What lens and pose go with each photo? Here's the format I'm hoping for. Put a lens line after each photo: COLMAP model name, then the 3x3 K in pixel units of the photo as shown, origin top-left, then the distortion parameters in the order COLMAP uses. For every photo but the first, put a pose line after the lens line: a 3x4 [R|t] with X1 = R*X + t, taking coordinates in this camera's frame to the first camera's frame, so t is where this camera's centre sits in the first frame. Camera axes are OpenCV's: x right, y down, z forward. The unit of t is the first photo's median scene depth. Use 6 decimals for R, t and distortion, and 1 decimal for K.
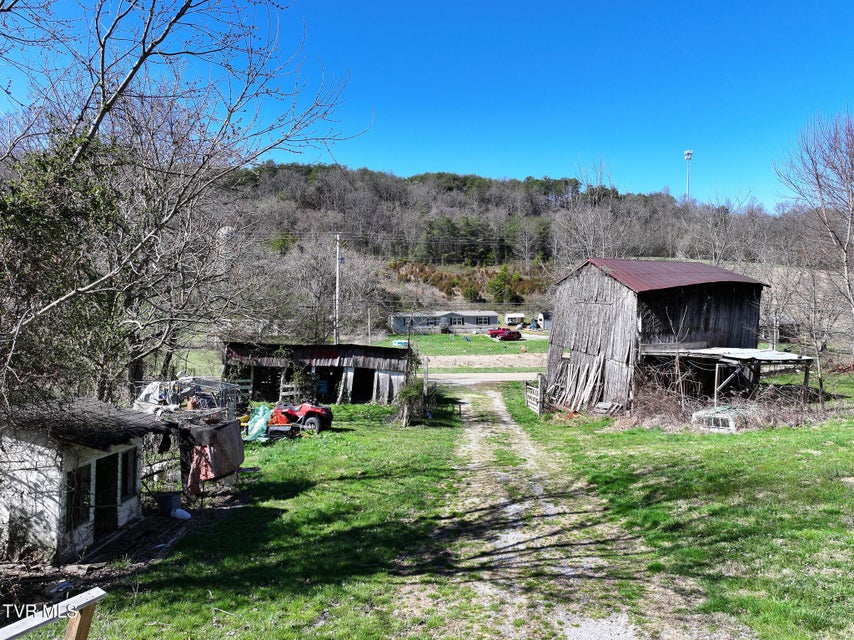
lens RADIAL K [[602.4, 0, 431.2], [0, 602.4, 317.5], [0, 0, 1]] dist [0.005686, 0.015762]
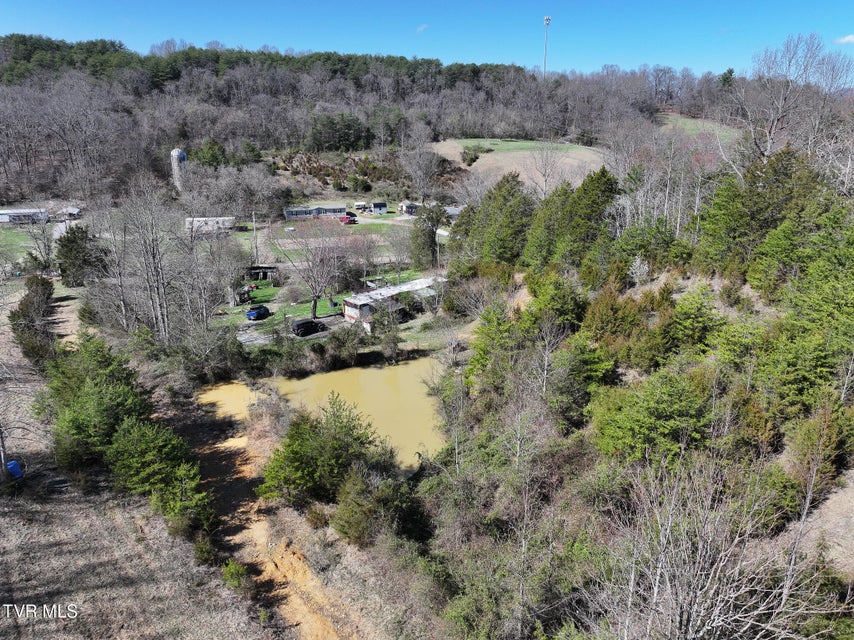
lens RADIAL K [[602.4, 0, 428.8], [0, 602.4, 319.3], [0, 0, 1]] dist [0.005686, 0.015762]
pose [[0.992333, -0.042470, 0.116064, 0.528376], [0.006356, 0.955397, 0.295256, -0.841851], [-0.123427, -0.292254, 0.948342, -3.263467]]
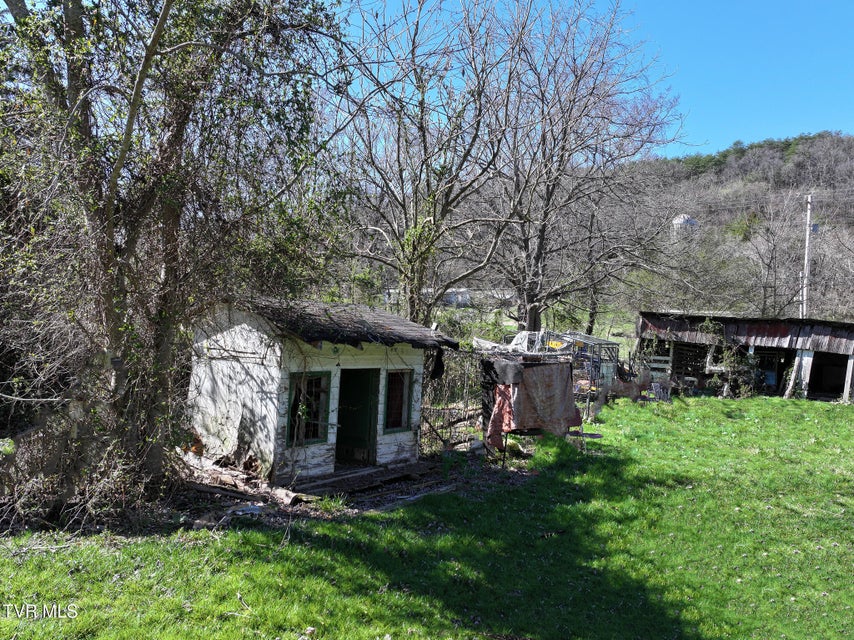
lens RADIAL K [[602.4, 0, 431.4], [0, 602.4, 319.2], [0, 0, 1]] dist [0.005686, 0.015762]
pose [[0.745124, 0.024135, -0.666489, 0.015502], [-0.021326, 0.999696, 0.012359, 0.045459], [0.666585, 0.005004, 0.745413, 0.141311]]
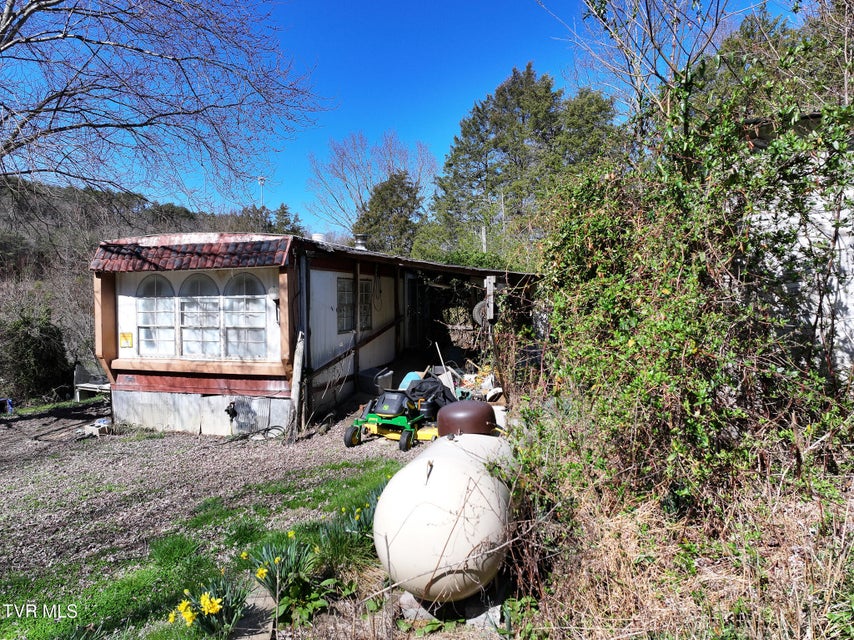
lens RADIAL K [[602.4, 0, 428.3], [0, 602.4, 316.0], [0, 0, 1]] dist [0.005686, 0.015762]
pose [[0.813665, -0.009770, 0.581252, 0.410030], [0.018983, 0.999772, -0.009769, -0.068608], [-0.581024, 0.018983, 0.813665, -0.944891]]
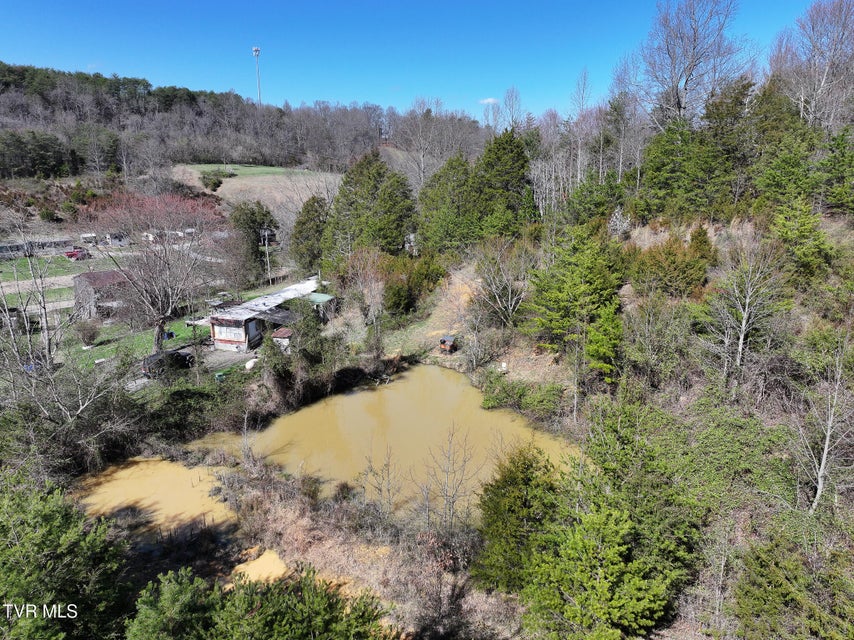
lens RADIAL K [[602.4, 0, 430.7], [0, 602.4, 315.1], [0, 0, 1]] dist [0.005686, 0.015762]
pose [[0.822314, -0.147949, 0.549464, -0.003085], [0.022217, 0.973220, 0.228800, -0.531028], [-0.568600, -0.175938, 0.803580, -2.438177]]
